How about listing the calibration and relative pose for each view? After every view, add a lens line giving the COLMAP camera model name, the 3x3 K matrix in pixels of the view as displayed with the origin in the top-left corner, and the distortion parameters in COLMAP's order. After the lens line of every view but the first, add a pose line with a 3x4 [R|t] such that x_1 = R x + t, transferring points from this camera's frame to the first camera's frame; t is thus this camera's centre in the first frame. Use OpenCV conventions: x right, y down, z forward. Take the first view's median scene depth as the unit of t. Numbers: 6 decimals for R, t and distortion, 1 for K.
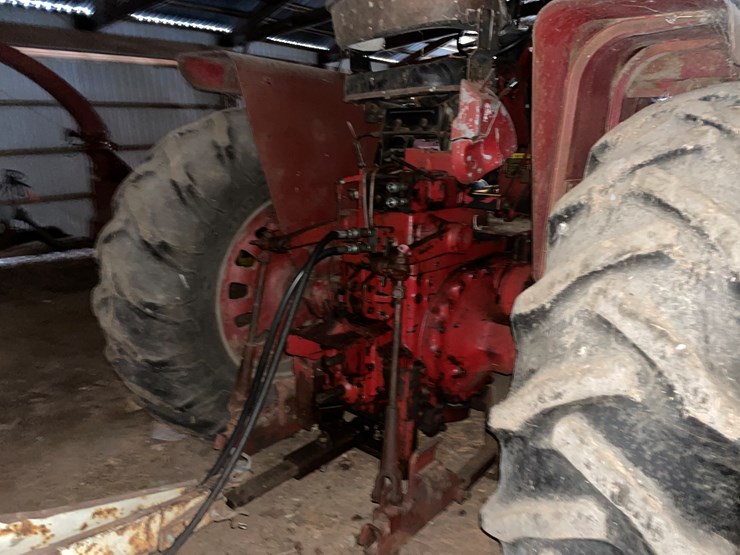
lens RADIAL K [[553.4, 0, 389.9], [0, 553.4, 271.7], [0, 0, 1]] dist [0.055728, -0.073164]
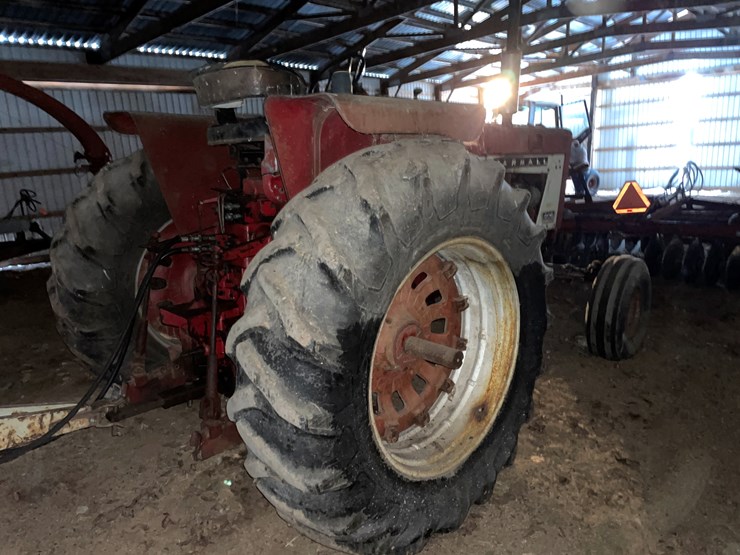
lens RADIAL K [[553.1, 0, 369.5], [0, 553.1, 275.1], [0, 0, 1]] dist [0.089577, -0.108201]
pose [[0.996495, -0.006506, -0.083397, 0.407966], [0.006027, 0.999964, -0.006001, 0.030333], [0.083433, 0.005477, 0.996498, -0.345108]]
